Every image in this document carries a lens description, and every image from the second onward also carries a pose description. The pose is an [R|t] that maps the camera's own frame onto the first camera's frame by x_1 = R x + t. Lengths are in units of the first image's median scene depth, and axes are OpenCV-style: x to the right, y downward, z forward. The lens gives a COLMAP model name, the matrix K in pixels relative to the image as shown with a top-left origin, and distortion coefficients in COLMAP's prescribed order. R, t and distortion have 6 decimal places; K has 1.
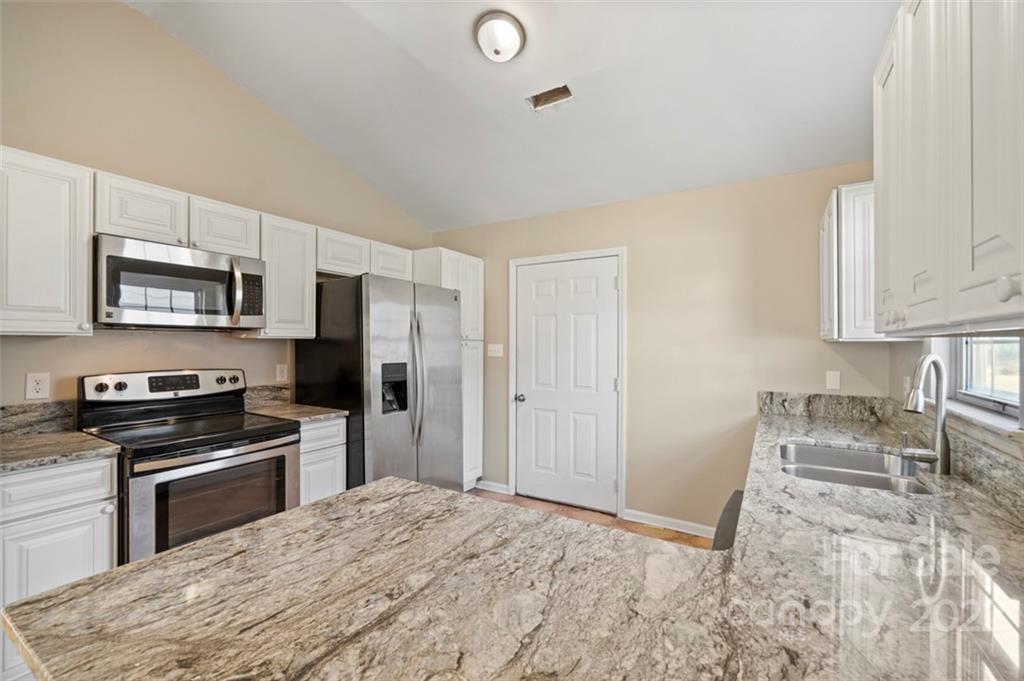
lens RADIAL K [[446.1, 0, 508.1], [0, 446.1, 344.3], [0, 0, 1]] dist [-0.004014, 0.001914]
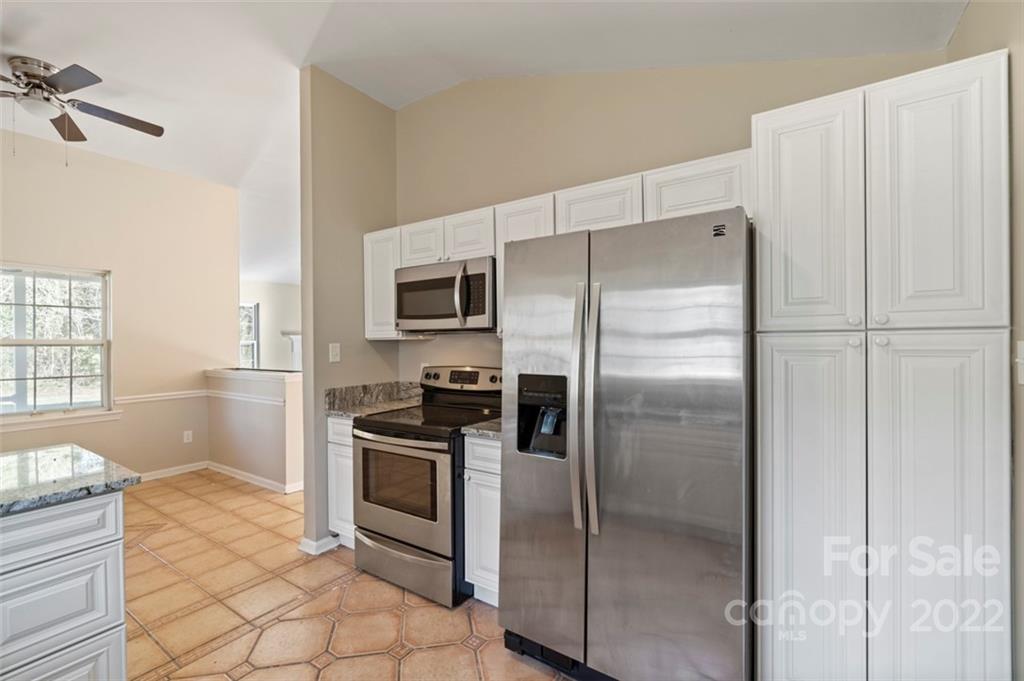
lens RADIAL K [[446.1, 0, 502.8], [0, 446.1, 344.4], [0, 0, 1]] dist [-0.004014, 0.001914]
pose [[-0.054218, -0.002579, -0.998526, 0.300019], [0.003626, 0.999990, -0.002779, 0.001551], [0.998523, -0.003772, -0.054208, 0.812527]]
